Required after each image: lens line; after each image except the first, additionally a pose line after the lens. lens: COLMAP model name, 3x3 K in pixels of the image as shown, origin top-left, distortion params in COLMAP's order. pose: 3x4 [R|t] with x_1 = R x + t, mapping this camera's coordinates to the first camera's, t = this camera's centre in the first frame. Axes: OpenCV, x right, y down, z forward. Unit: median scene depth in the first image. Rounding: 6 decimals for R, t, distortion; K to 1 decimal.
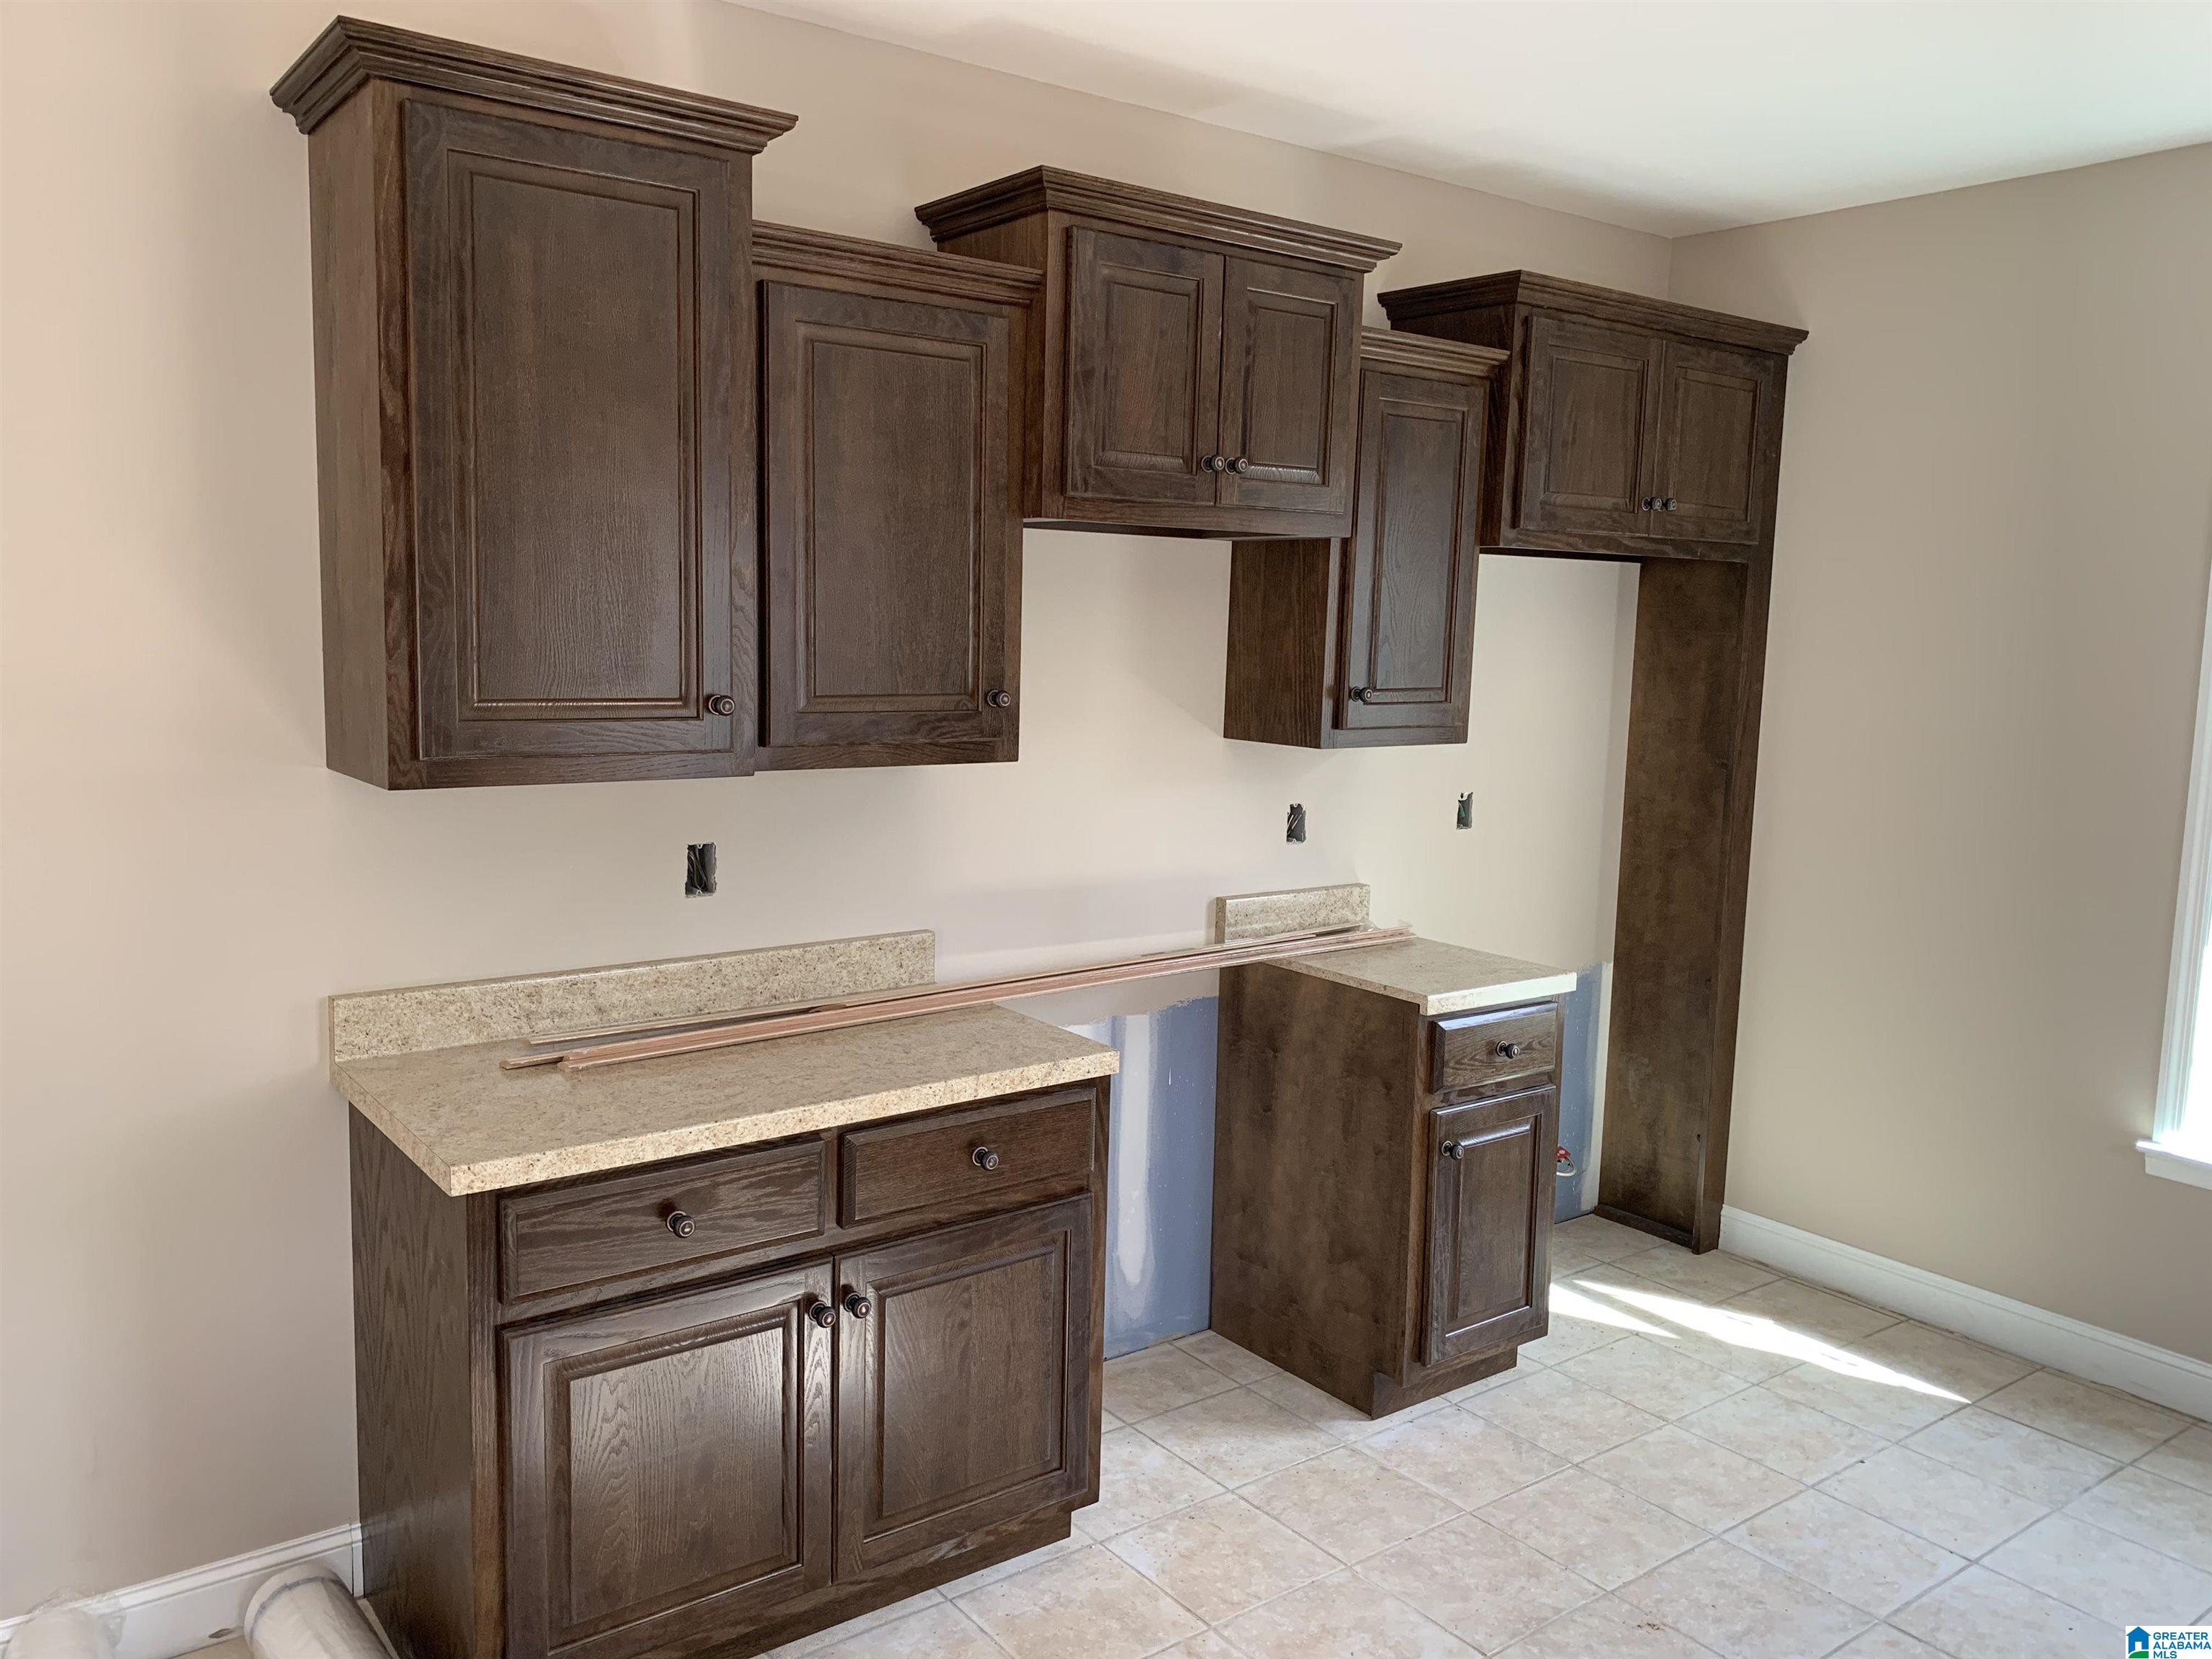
lens RADIAL K [[1683.8, 0, 1098.0], [0, 1683.8, 829.1], [0, 0, 1]] dist [-0.001573, -0.005290]
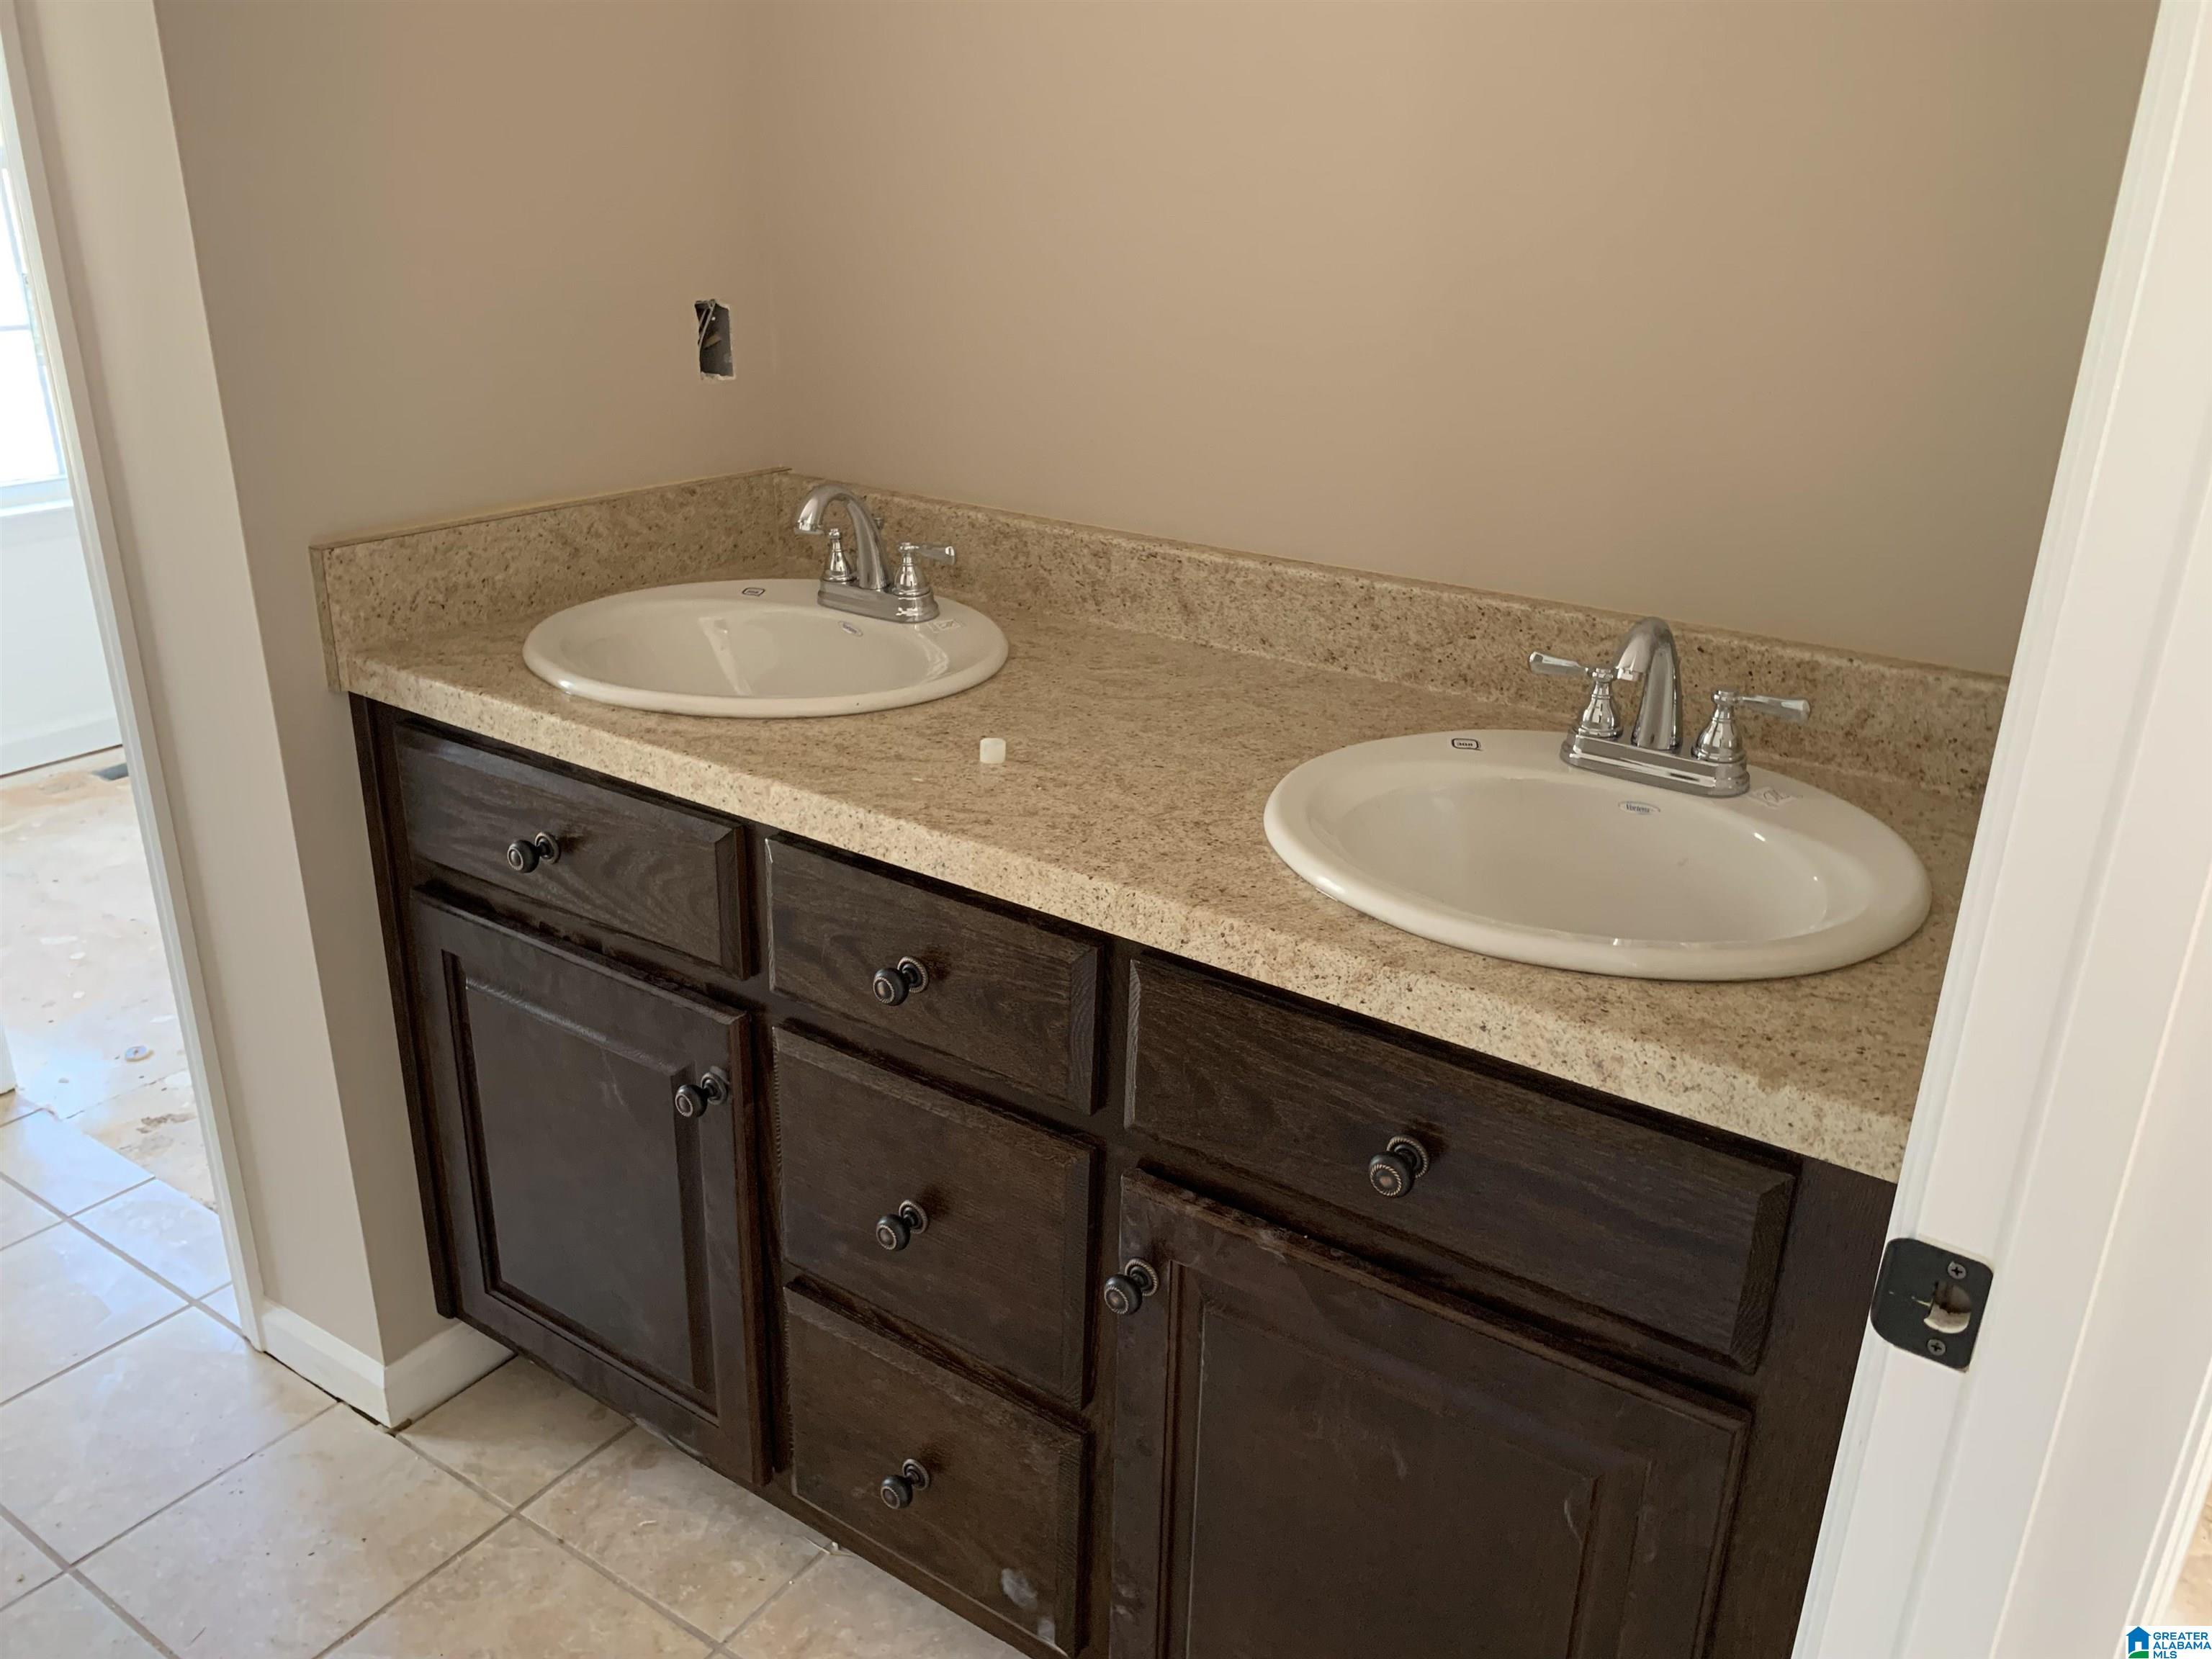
lens RADIAL K [[1683.8, 0, 1098.0], [0, 1683.8, 829.1], [0, 0, 1]] dist [-0.001573, -0.005290]
pose [[0.325229, 0.349911, -0.878515, 0.296640], [-0.133824, 0.936702, 0.323544, -0.017764], [0.936118, 0.012340, 0.351469, 0.755153]]
